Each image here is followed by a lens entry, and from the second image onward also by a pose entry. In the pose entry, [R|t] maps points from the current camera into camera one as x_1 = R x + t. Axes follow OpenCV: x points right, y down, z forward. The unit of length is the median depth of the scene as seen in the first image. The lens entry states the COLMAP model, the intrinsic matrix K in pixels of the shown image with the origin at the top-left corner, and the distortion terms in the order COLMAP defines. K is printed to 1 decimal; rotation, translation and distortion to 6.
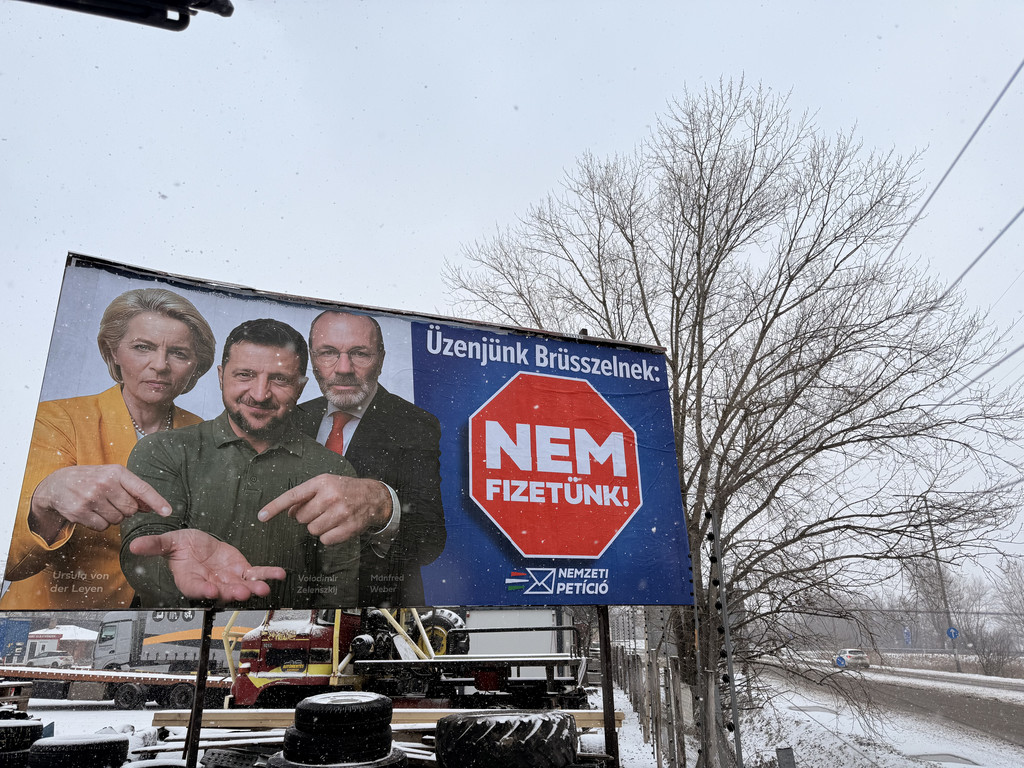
lens RADIAL K [[708.9, 0, 516.2], [0, 708.9, 380.8], [0, 0, 1]] dist [0.114136, -0.151593]
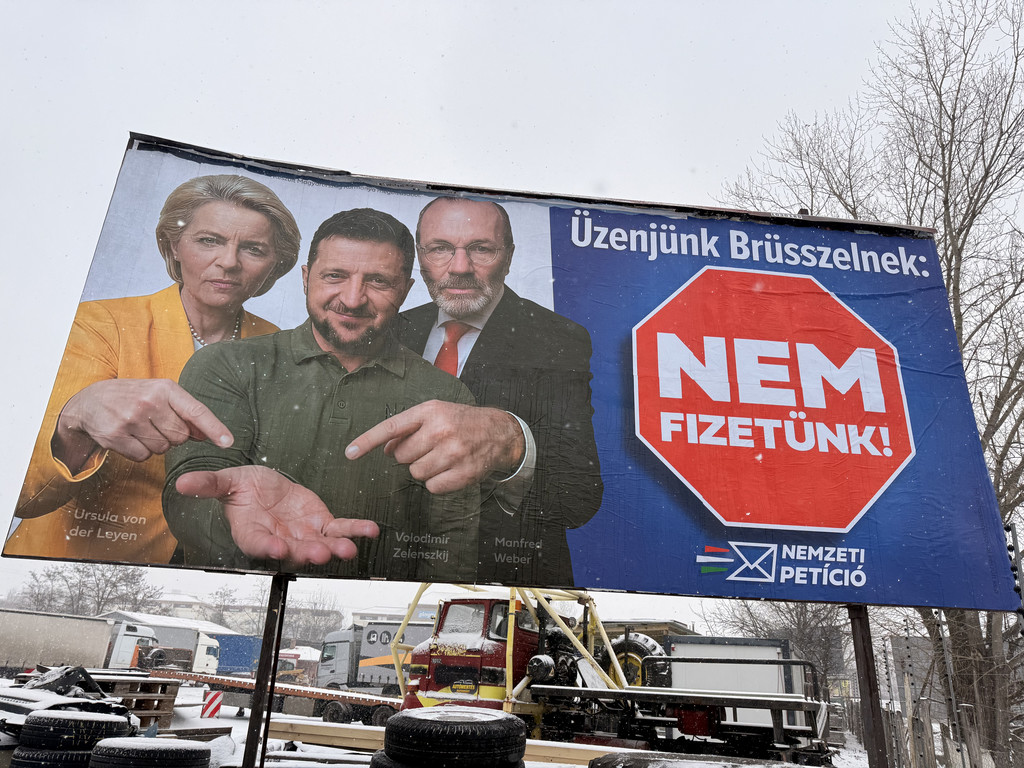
lens RADIAL K [[717.2, 0, 522.6], [0, 717.2, 381.1], [0, 0, 1]] dist [0.066727, -0.080166]
pose [[0.963133, -0.046973, -0.264892, 0.013911], [0.033667, 0.997943, -0.054552, 0.142992], [0.266910, 0.043623, 0.962734, 0.297423]]
